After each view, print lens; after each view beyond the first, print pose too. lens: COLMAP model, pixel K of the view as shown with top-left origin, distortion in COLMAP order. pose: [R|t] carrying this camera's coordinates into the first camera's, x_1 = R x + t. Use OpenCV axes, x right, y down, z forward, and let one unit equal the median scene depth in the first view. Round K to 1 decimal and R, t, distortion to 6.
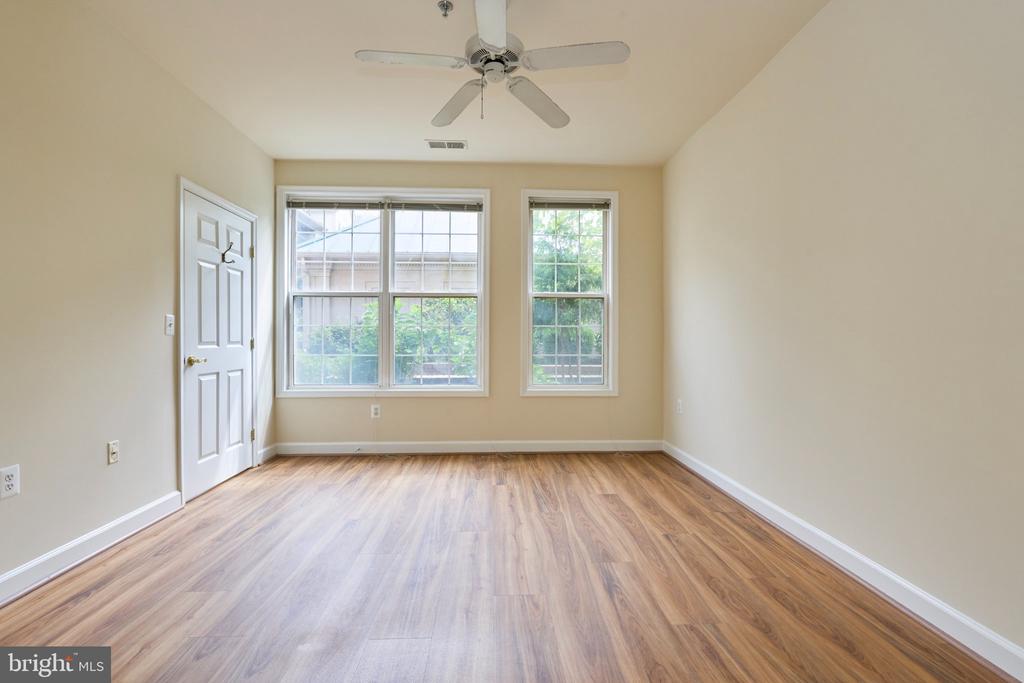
lens RADIAL K [[475.5, 0, 514.6], [0, 475.5, 341.1], [0, 0, 1]] dist [-0.017658, 0.004451]
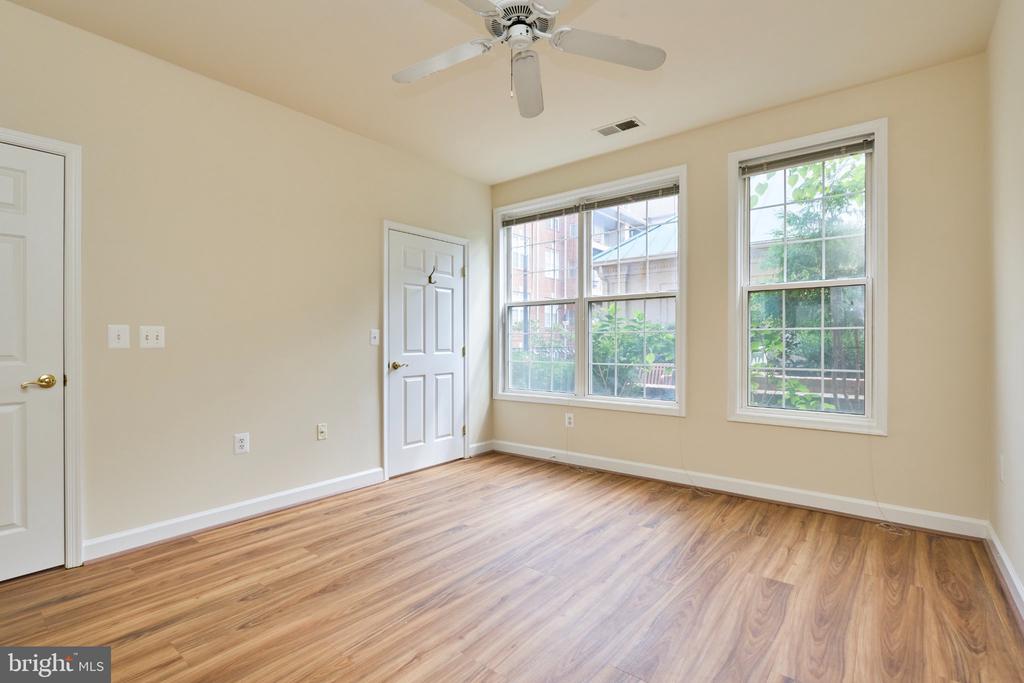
lens RADIAL K [[475.5, 0, 508.8], [0, 475.5, 341.8], [0, 0, 1]] dist [-0.017658, 0.004451]
pose [[0.745939, -0.005663, -0.665990, 0.361335], [0.003518, 0.999983, -0.004563, -0.013378], [0.666005, 0.001061, 0.745947, 0.254343]]
